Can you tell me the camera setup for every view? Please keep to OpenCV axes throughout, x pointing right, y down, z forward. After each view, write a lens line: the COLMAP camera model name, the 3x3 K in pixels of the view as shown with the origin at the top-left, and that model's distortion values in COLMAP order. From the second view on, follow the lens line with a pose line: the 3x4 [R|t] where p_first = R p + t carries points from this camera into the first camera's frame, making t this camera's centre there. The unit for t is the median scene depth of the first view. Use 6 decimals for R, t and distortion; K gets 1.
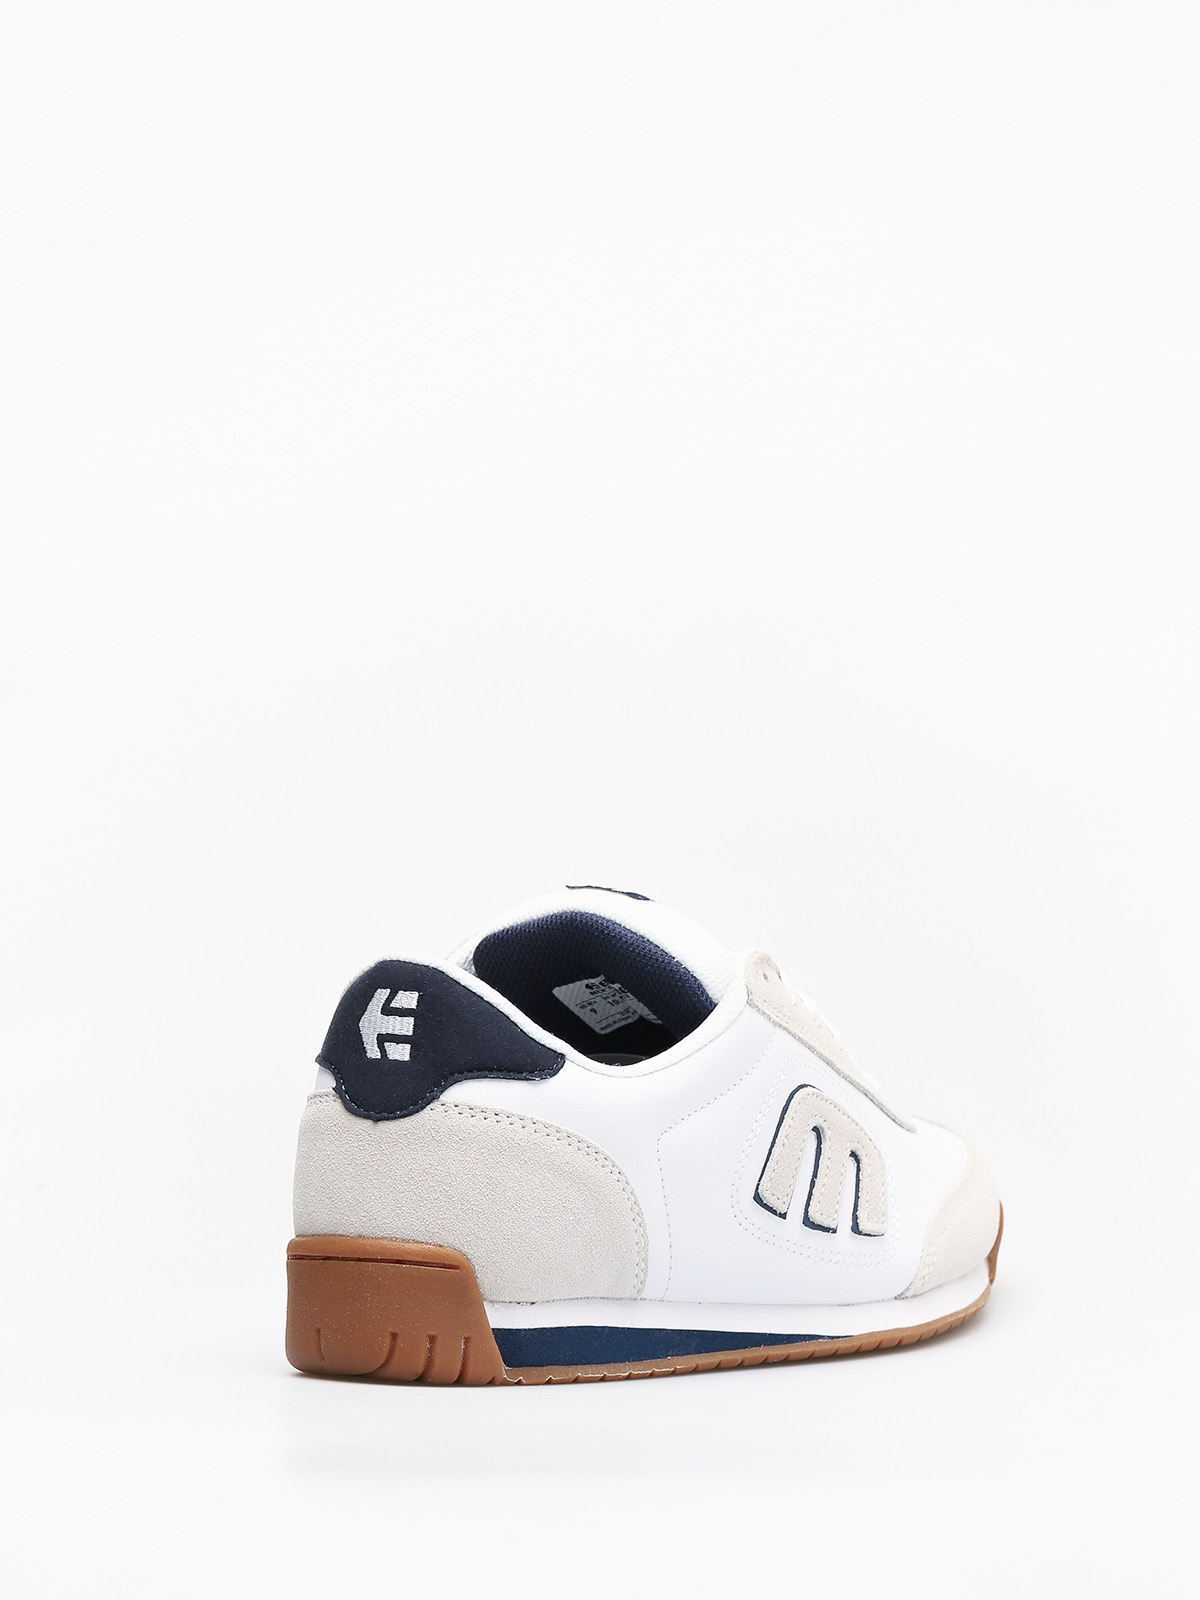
lens RADIAL K [[6020.7, 0, 600.0], [0, 6020.7, 800.0], [0, 0, 1]] dist [-0.145694, 4.252065]
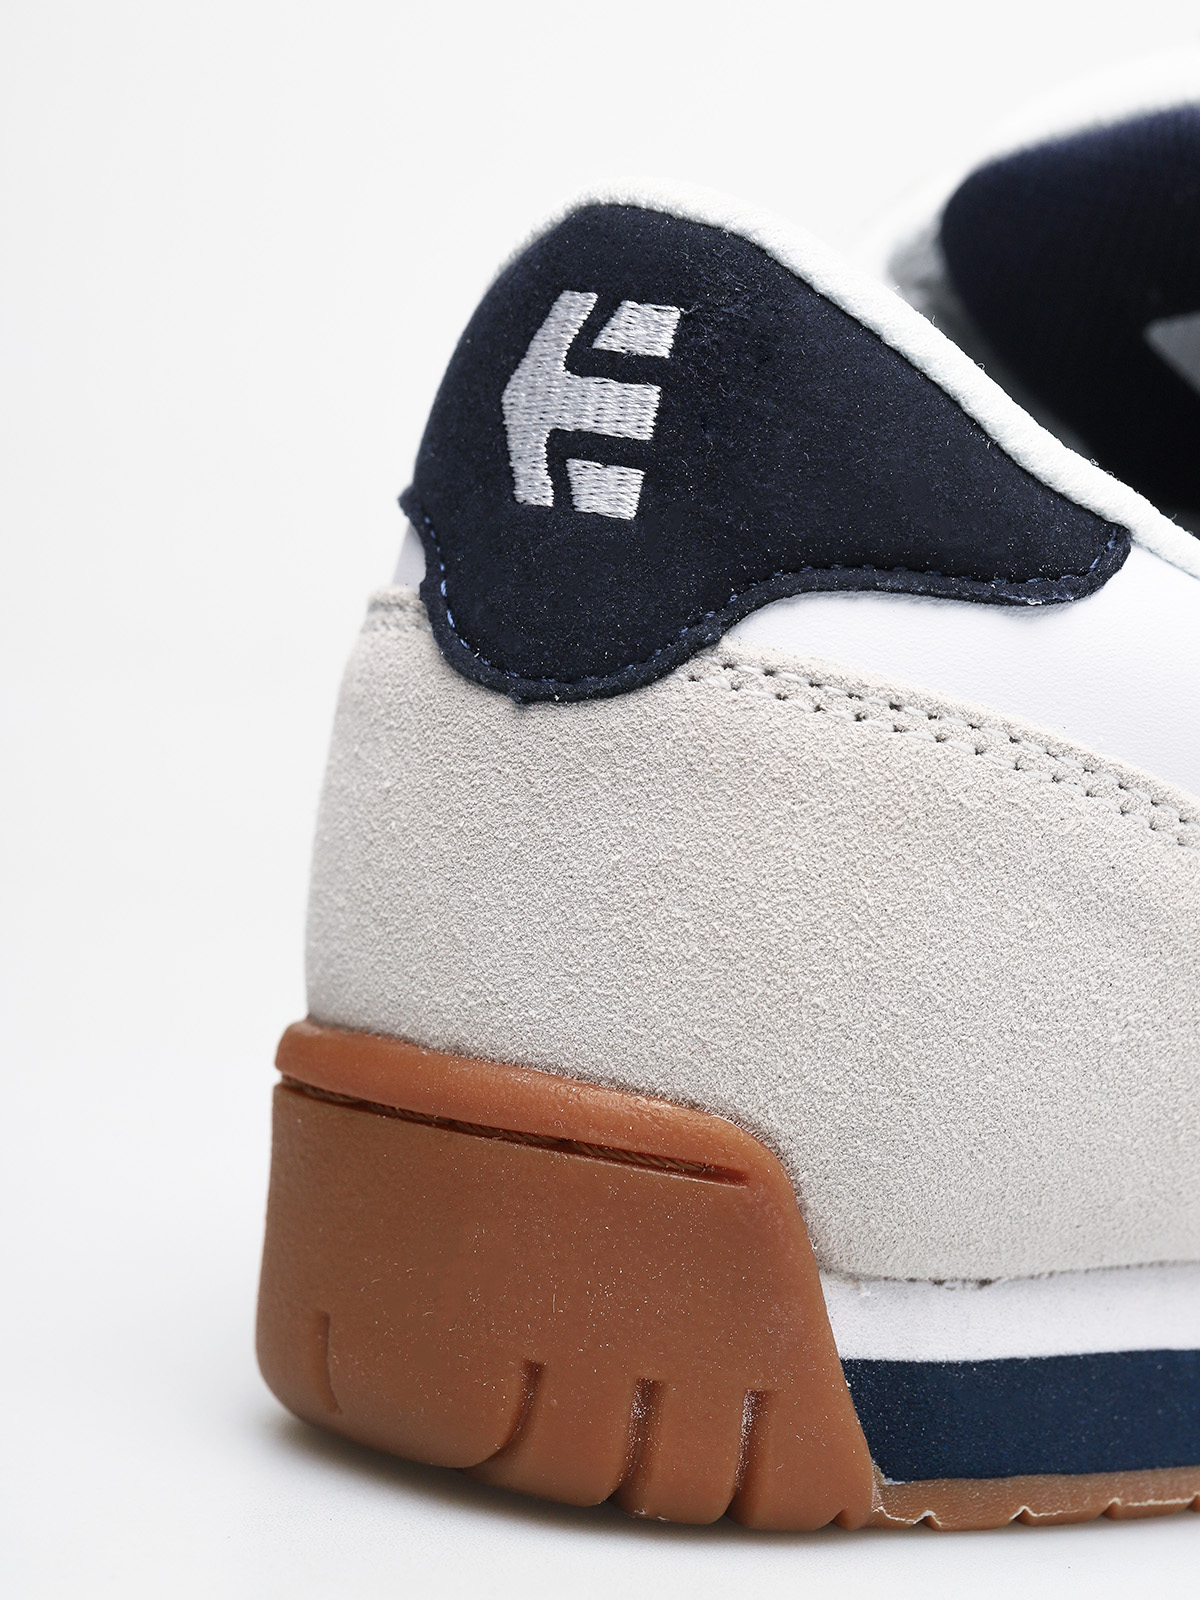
lens RADIAL K [[6020.7, 0, 600.0], [0, 6020.7, 800.0], [0, 0, 1]] dist [-0.145694, 4.252065]
pose [[0.988341, 0.068022, -0.136214, 0.010961], [-0.052775, 0.992240, 0.112579, 0.022121], [0.142815, -0.104078, 0.984262, 0.682332]]
